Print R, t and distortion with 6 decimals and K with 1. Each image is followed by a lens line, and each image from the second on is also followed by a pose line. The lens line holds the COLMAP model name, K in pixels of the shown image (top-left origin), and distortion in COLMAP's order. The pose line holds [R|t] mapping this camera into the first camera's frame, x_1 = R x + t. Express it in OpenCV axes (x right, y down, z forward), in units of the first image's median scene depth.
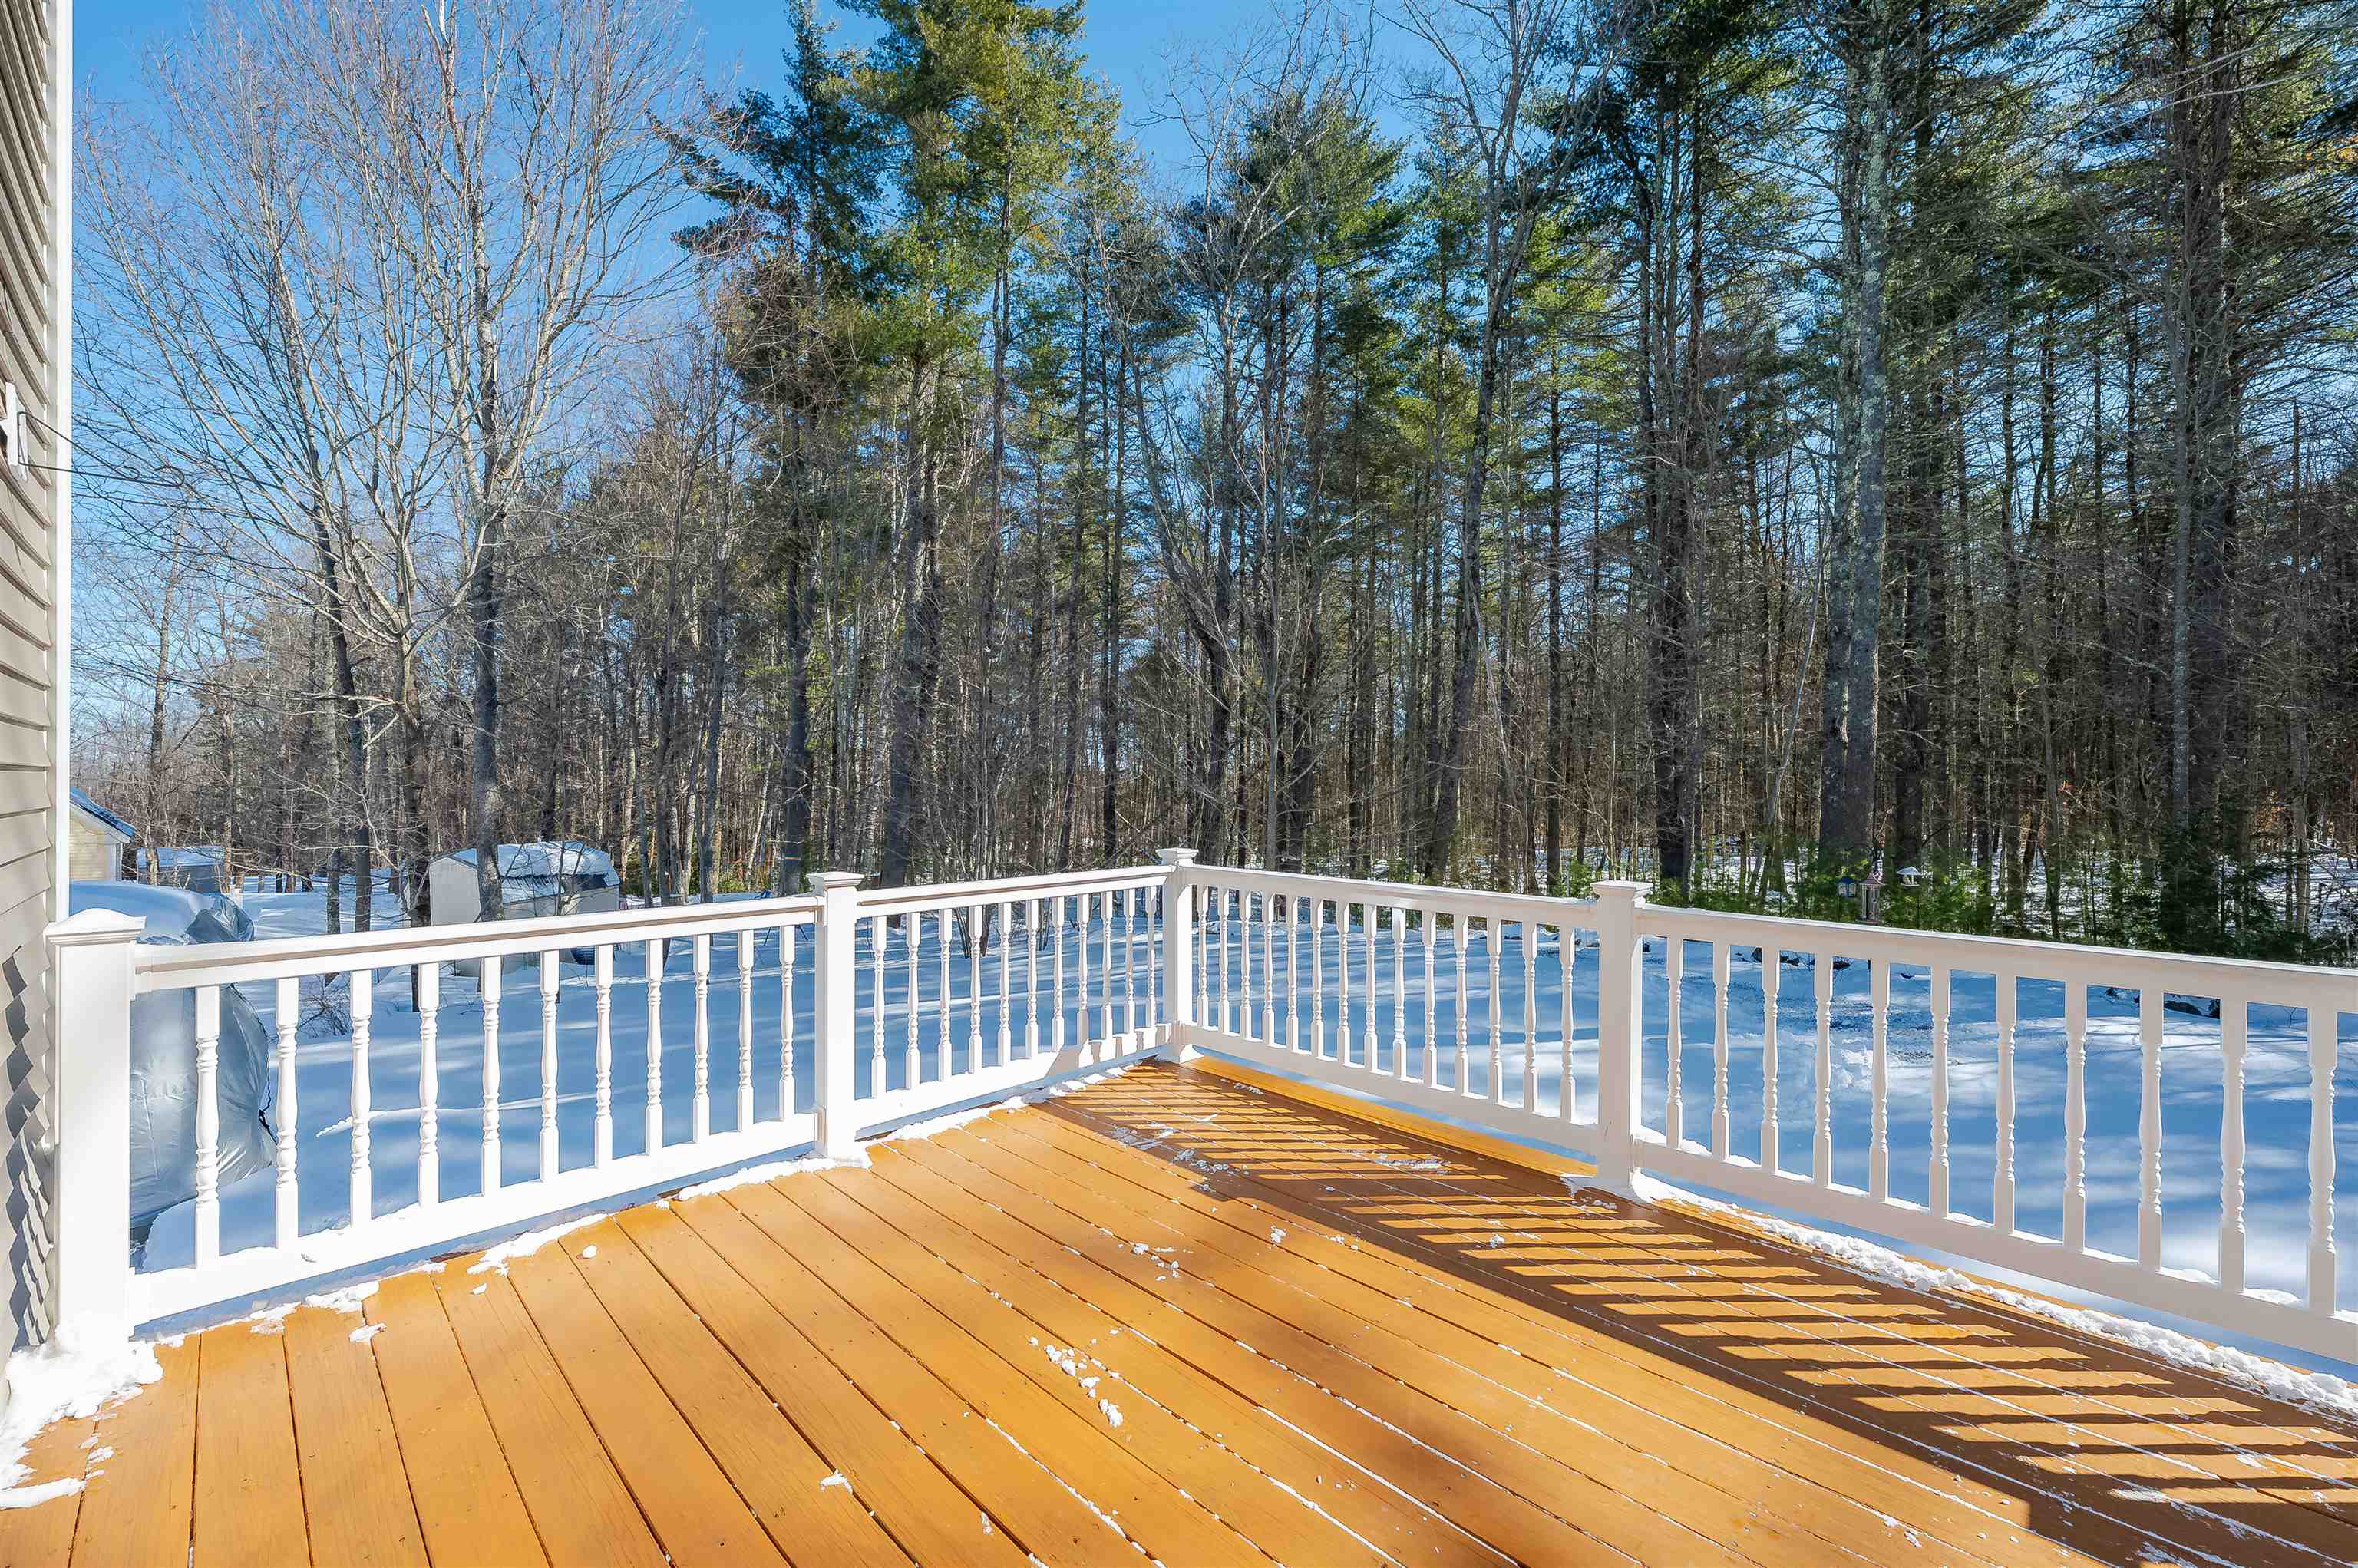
lens RADIAL K [[956.2, 0, 1189.1], [0, 956.2, 786.5], [0, 0, 1]] dist [-0.008799, -0.000001]
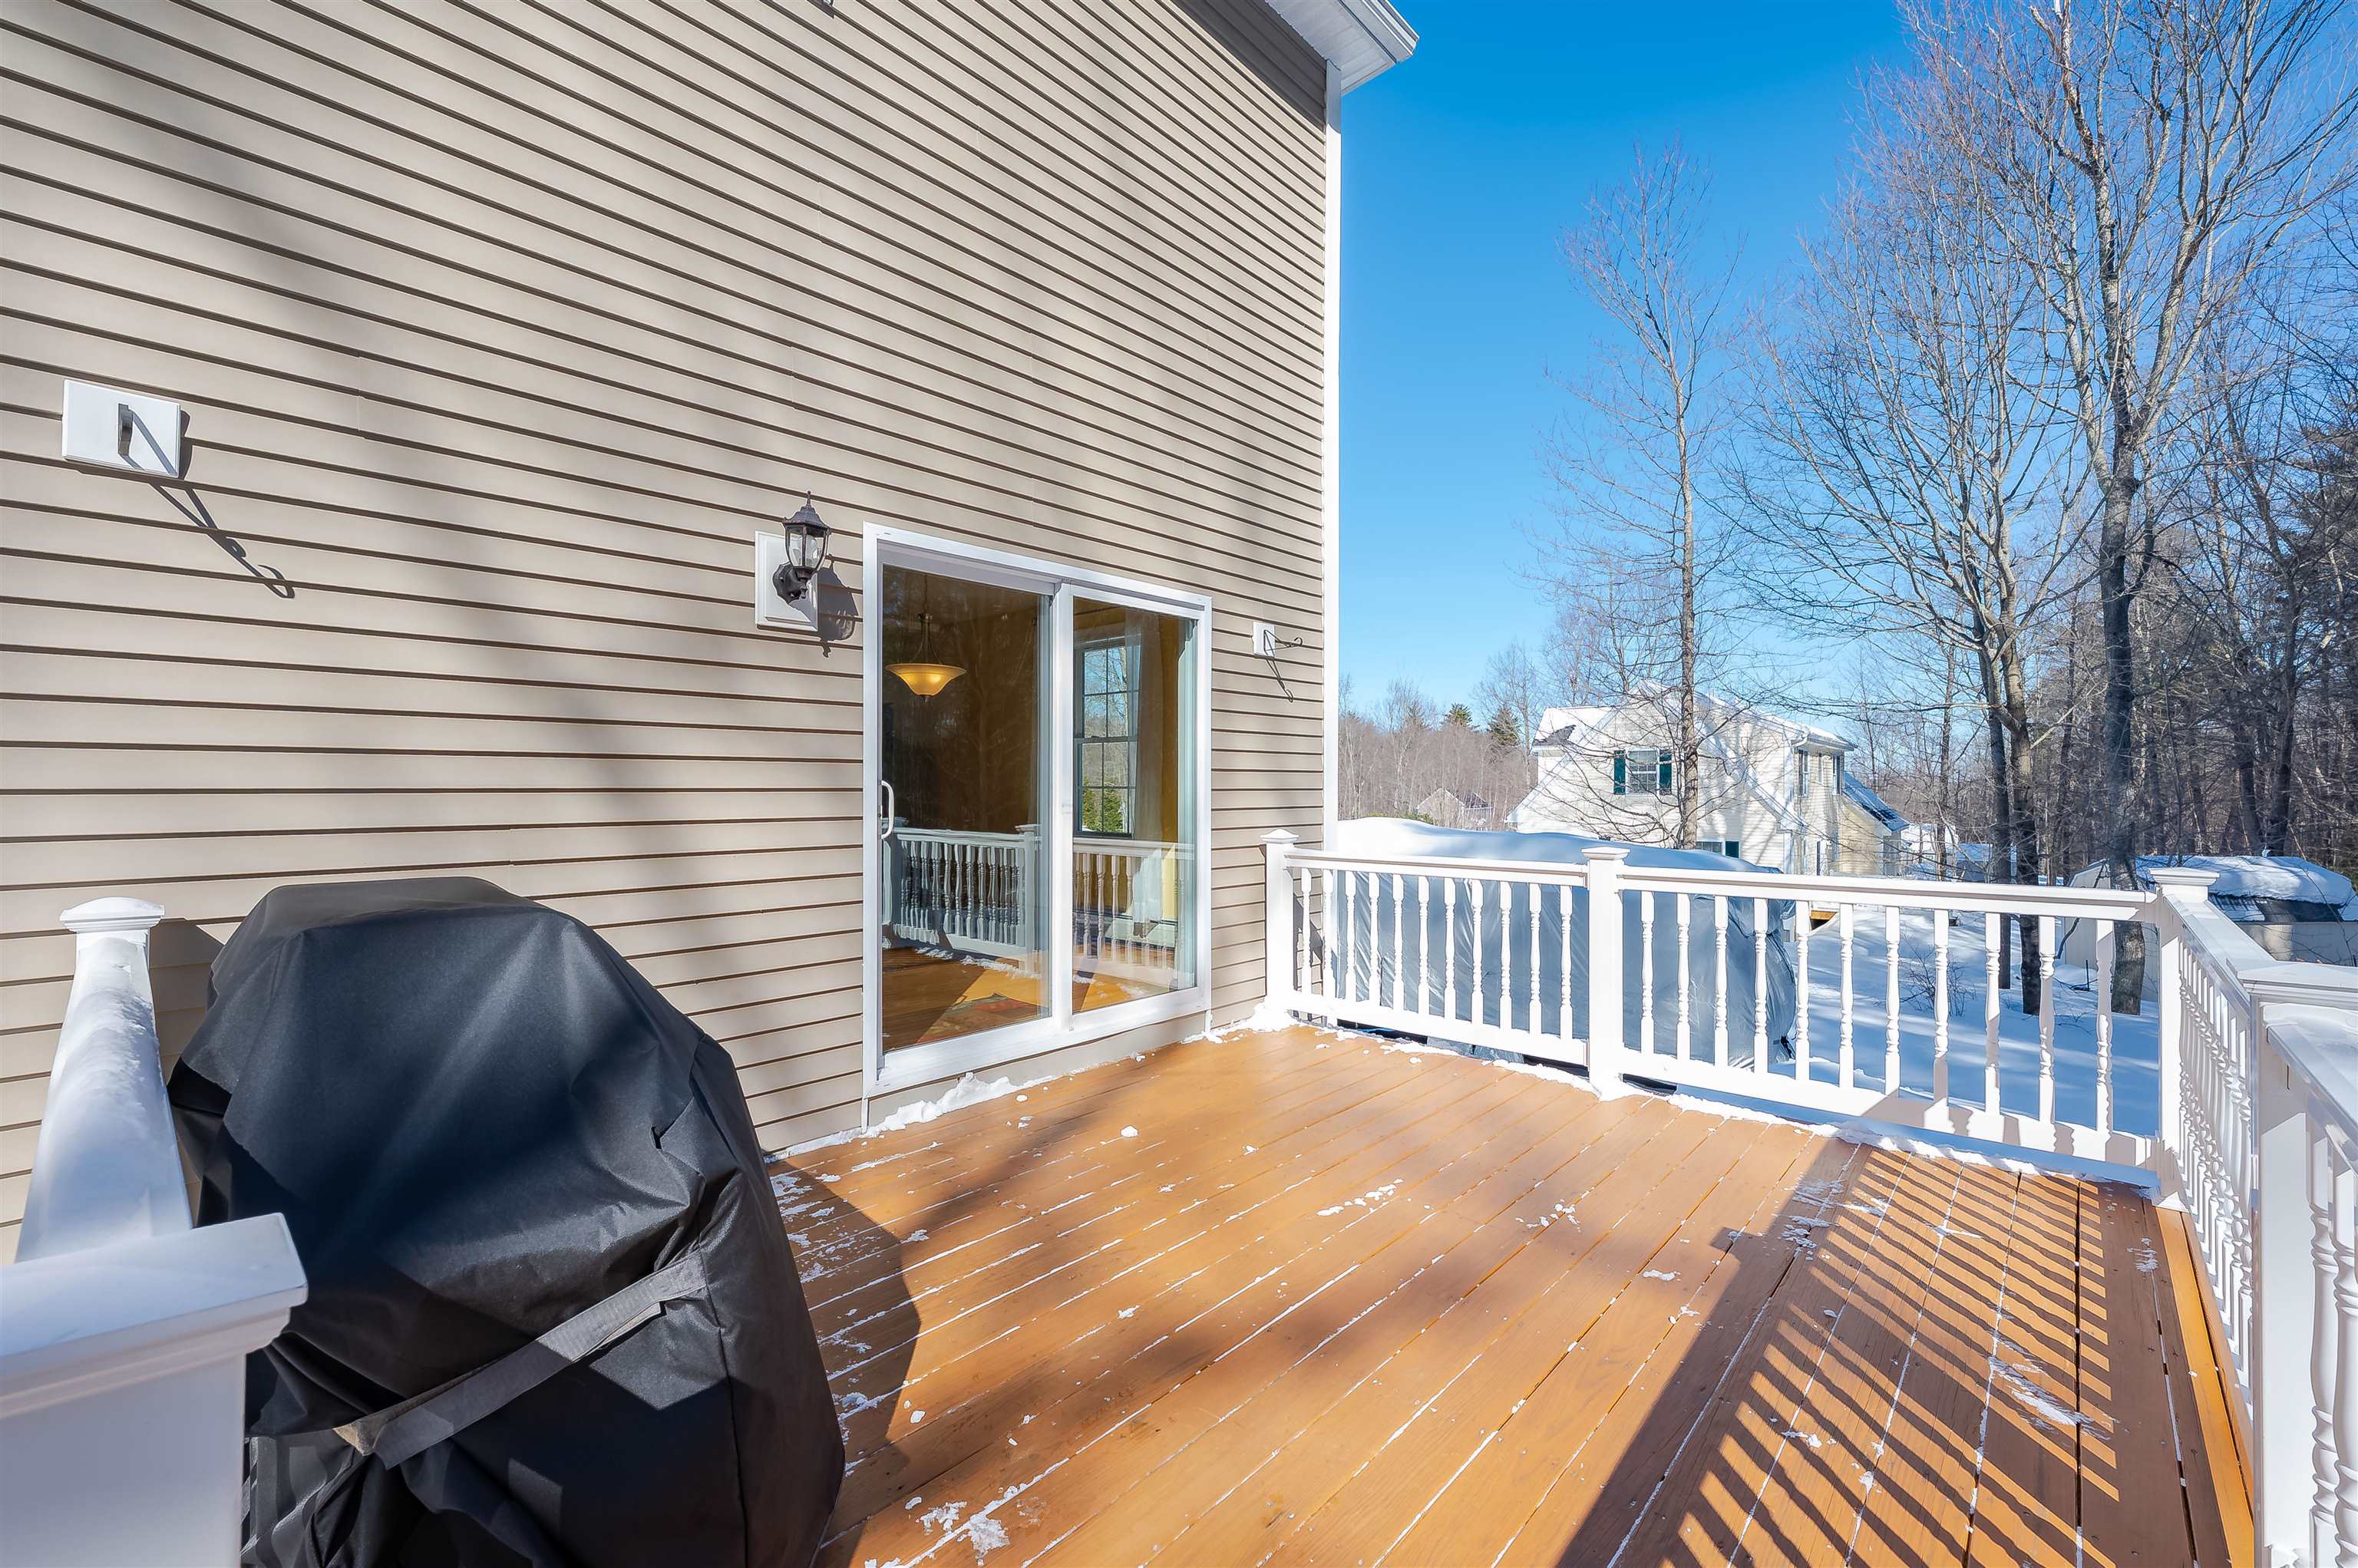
lens RADIAL K [[956.2, 0, 1189.1], [0, 956.2, 787.1], [0, 0, 1]] dist [-0.008799, -0.000001]
pose [[0.029206, -0.001293, -0.999573, 0.799382], [-0.002720, 0.999995, -0.001373, 0.017455], [0.999570, 0.002759, 0.029202, 0.447422]]
